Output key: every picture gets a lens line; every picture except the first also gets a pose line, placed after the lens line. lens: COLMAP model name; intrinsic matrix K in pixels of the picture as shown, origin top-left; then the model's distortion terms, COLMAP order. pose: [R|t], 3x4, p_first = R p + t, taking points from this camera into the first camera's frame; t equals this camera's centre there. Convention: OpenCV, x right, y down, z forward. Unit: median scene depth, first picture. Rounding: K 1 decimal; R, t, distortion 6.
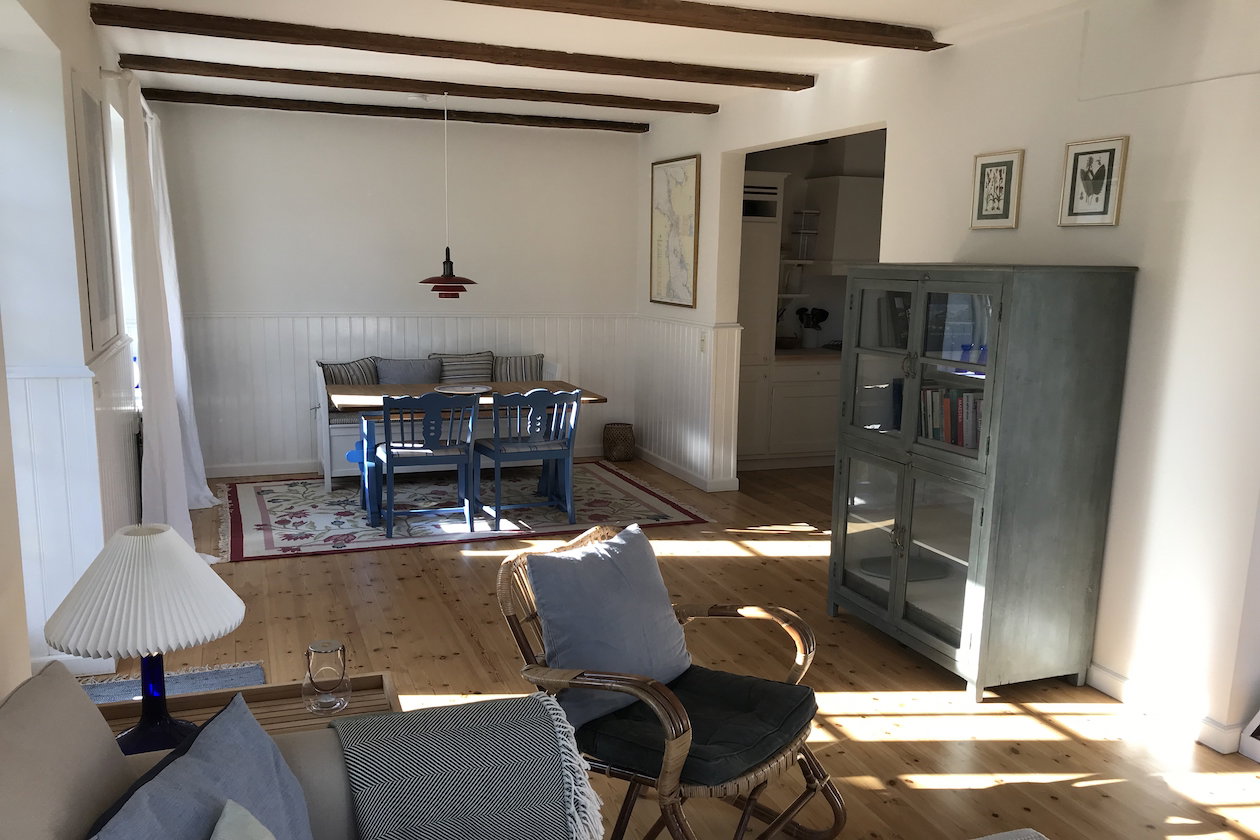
lens RADIAL K [[1026.5, 0, 629.6], [0, 1026.5, 436.8], [0, 0, 1]] dist [0.024616, -0.004691]
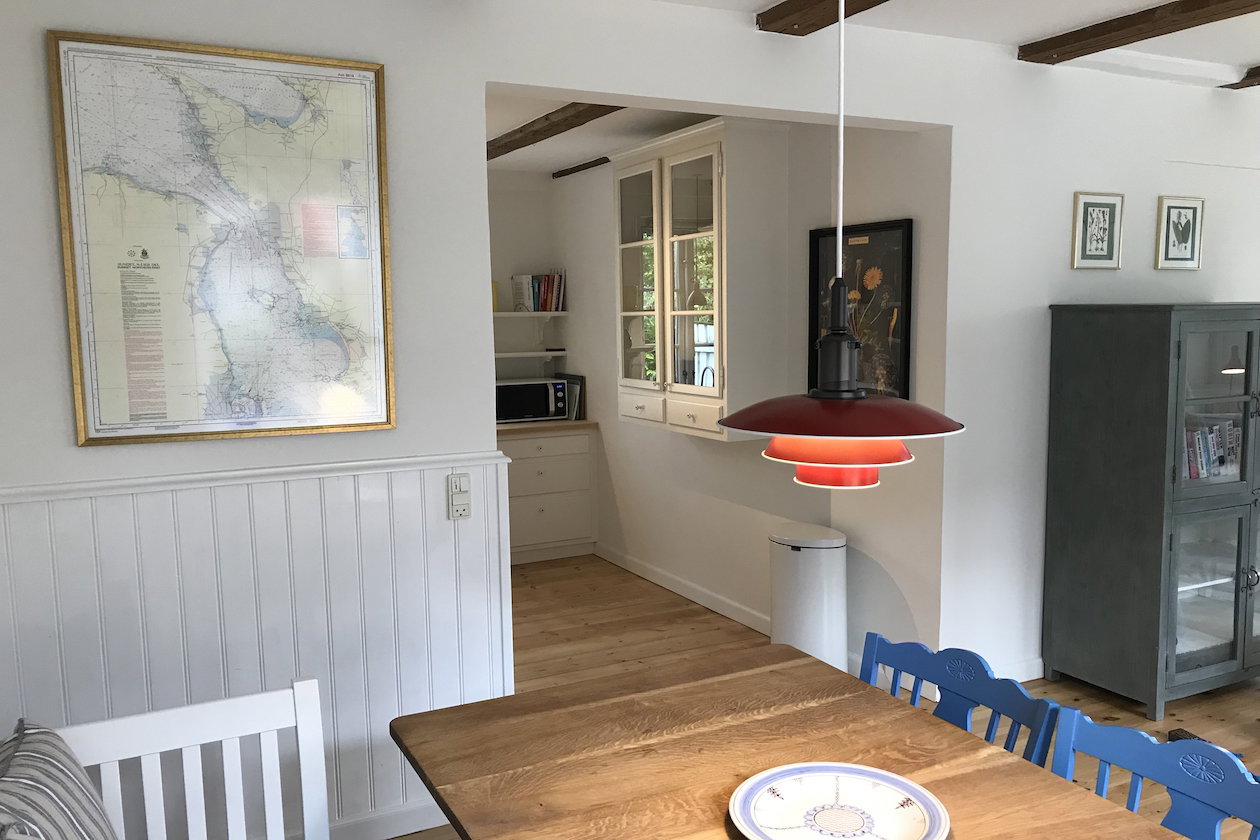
lens RADIAL K [[1026.5, 0, 629.6], [0, 1026.5, 436.8], [0, 0, 1]] dist [0.024616, -0.004691]
pose [[-0.103852, -0.143233, 0.984225, -0.611124], [0.181972, 0.970136, 0.160384, -0.290882], [-0.977804, 0.195758, -0.074686, 1.568120]]
